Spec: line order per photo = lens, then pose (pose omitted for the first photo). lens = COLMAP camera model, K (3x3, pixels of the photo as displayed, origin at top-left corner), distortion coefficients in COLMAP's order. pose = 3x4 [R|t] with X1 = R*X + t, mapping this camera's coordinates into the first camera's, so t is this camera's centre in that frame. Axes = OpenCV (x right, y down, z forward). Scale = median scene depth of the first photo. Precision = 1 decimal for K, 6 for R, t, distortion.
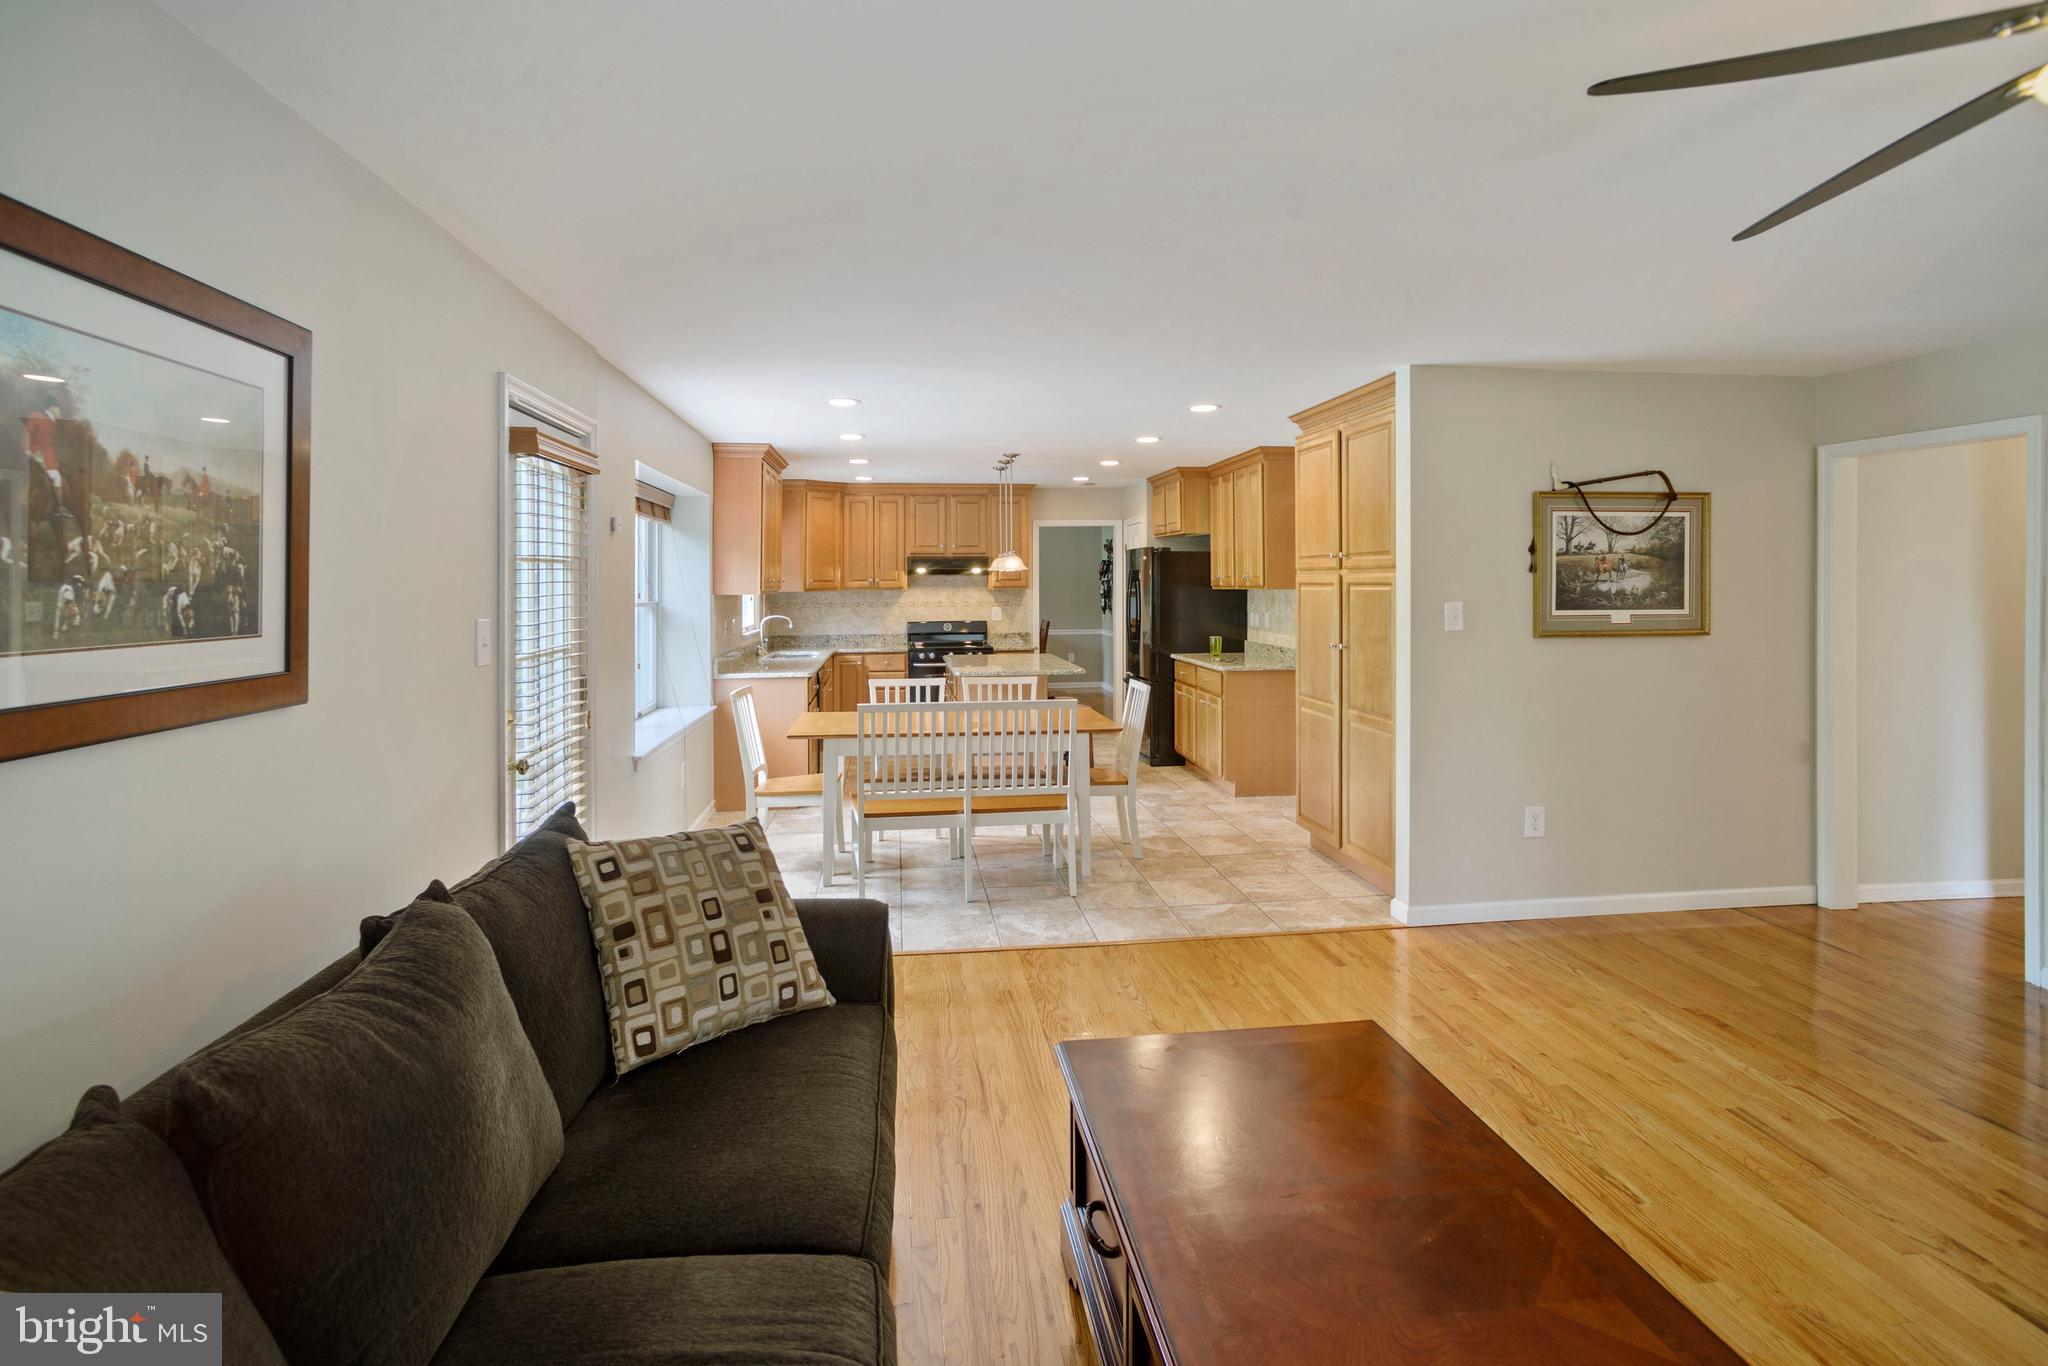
lens RADIAL K [[996.3, 0, 1028.8], [0, 996.3, 606.8], [0, 0, 1]] dist [-0.003575, 0.000863]
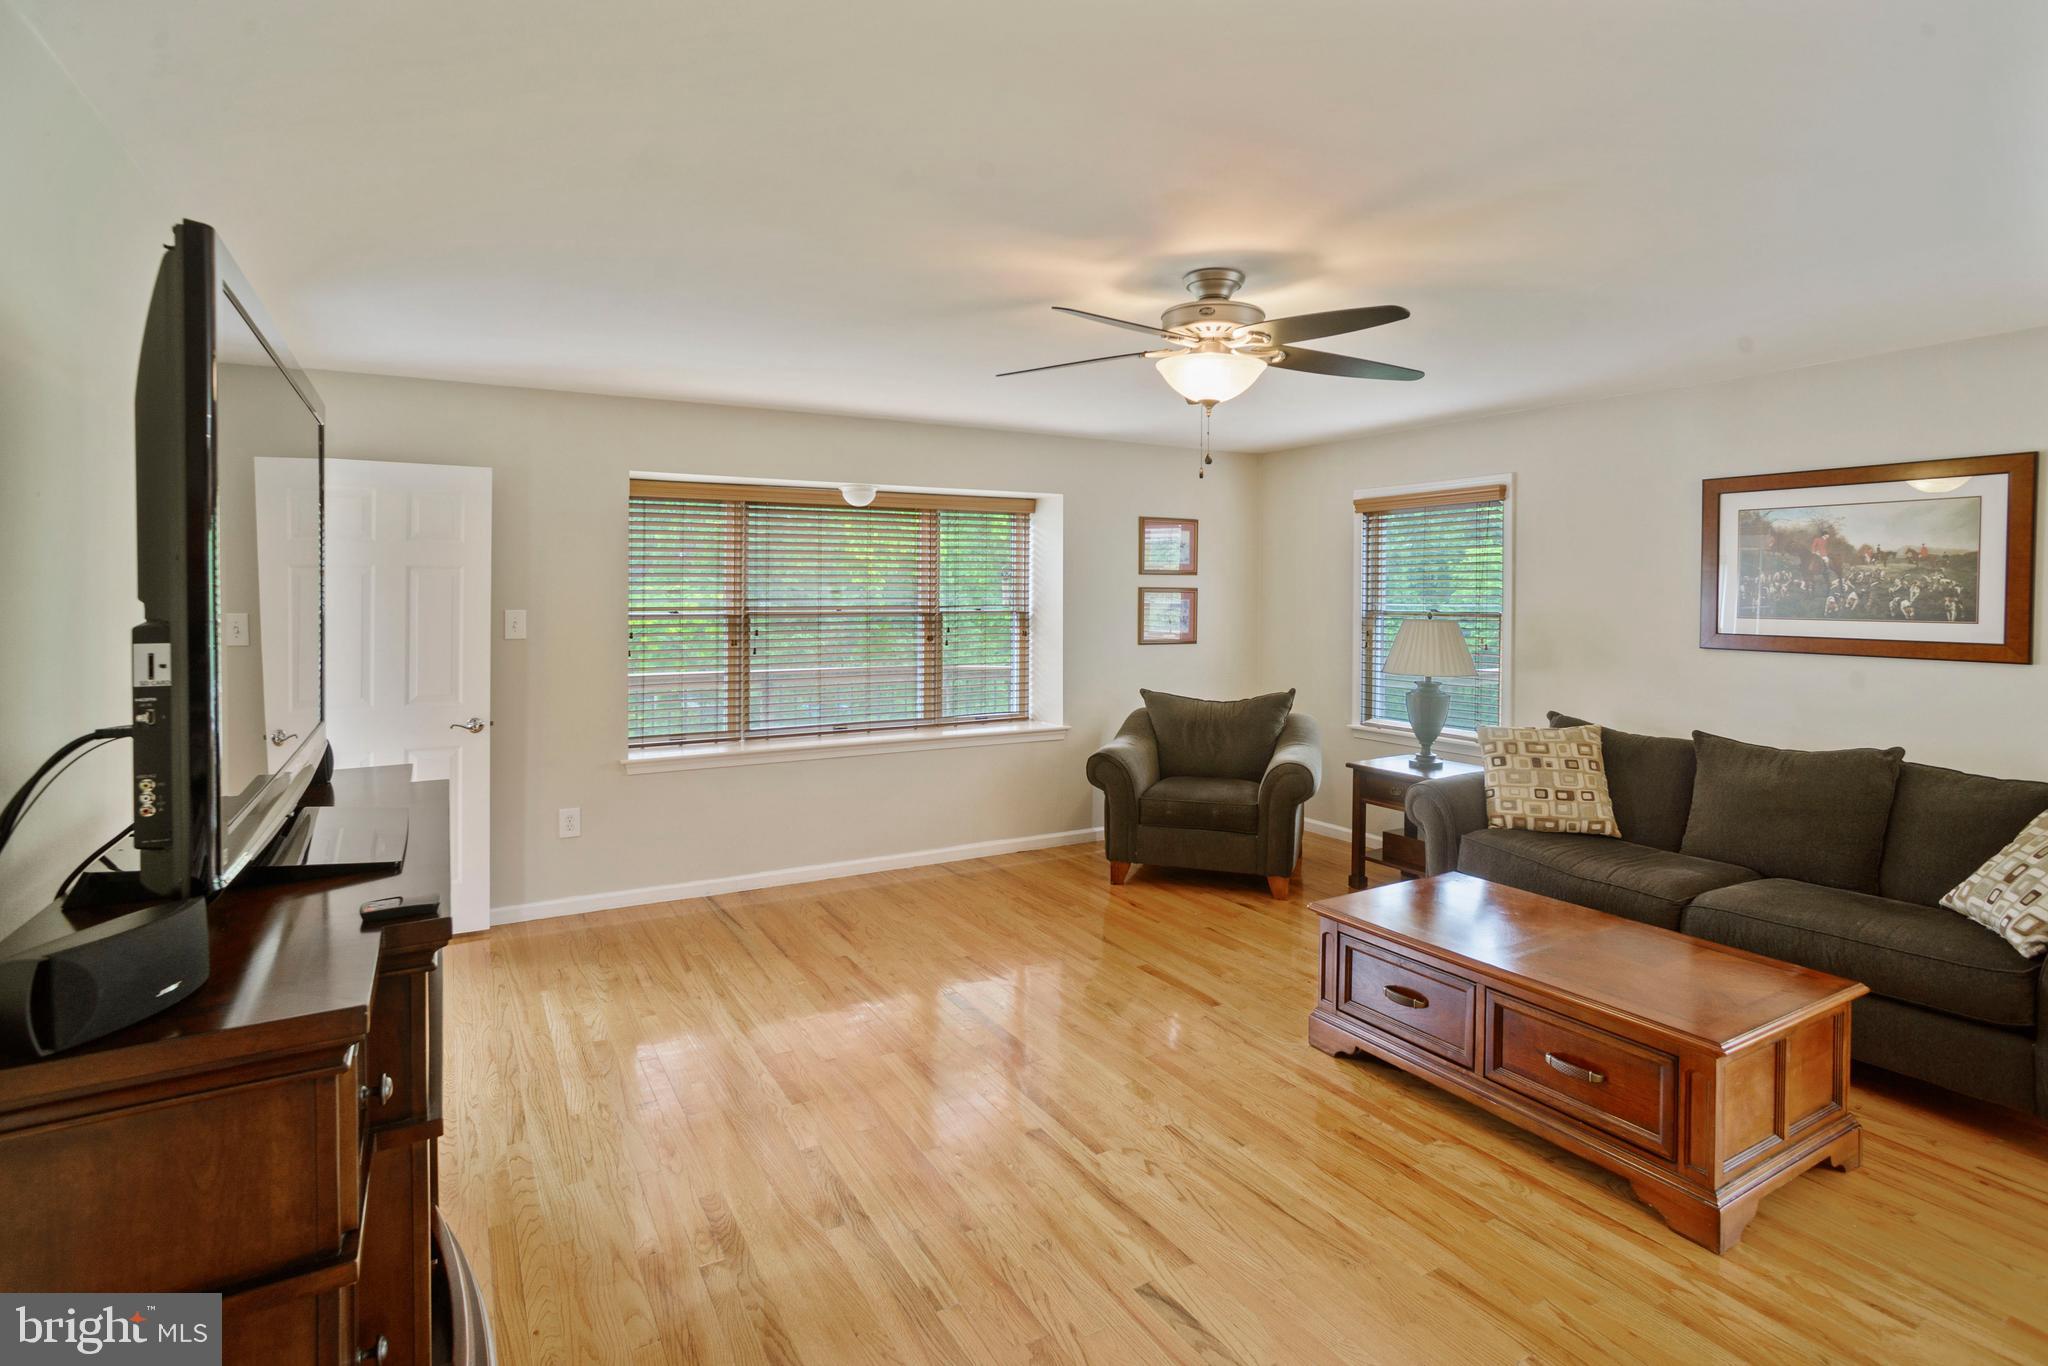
lens RADIAL K [[996.3, 0, 1028.8], [0, 996.3, 606.8], [0, 0, 1]] dist [-0.003575, 0.000863]
pose [[-0.915188, 0.005128, -0.402994, 0.482933], [-0.010115, 0.999312, 0.035687, -0.015087], [0.402900, 0.036737, -0.914506, 0.570023]]
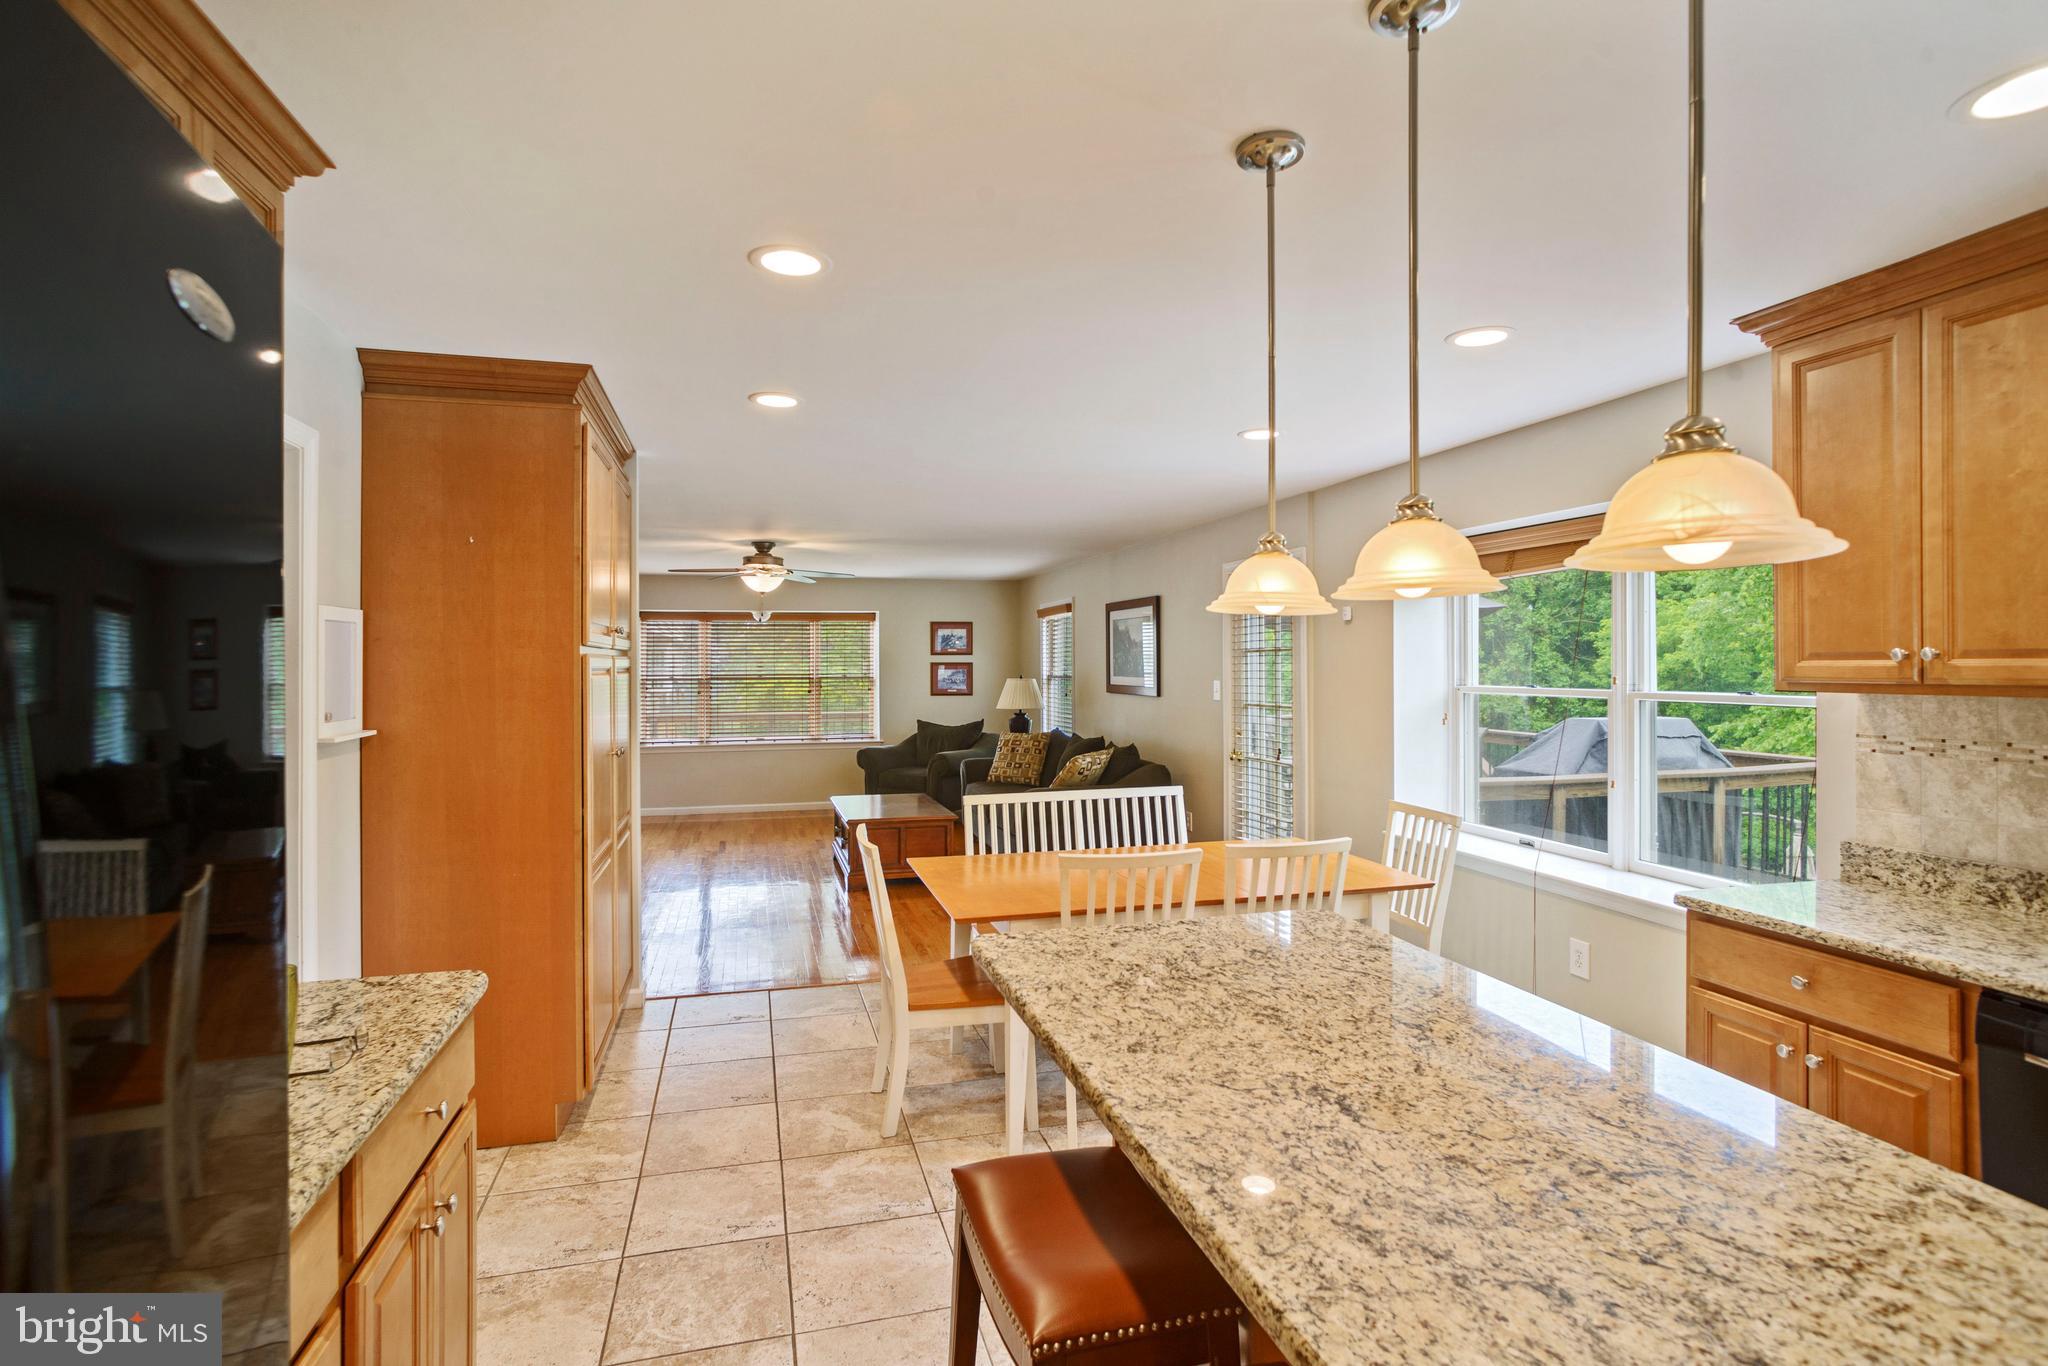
lens RADIAL K [[982.2, 0, 1021.1], [0, 982.2, 672.6], [0, 0, 1]] dist [-0.033283, 0.022088]
pose [[-0.989142, 0.006842, -0.146805, 0.090853], [0.002335, 0.999521, 0.030845, -0.034369], [0.146946, 0.030167, -0.988684, 1.382012]]
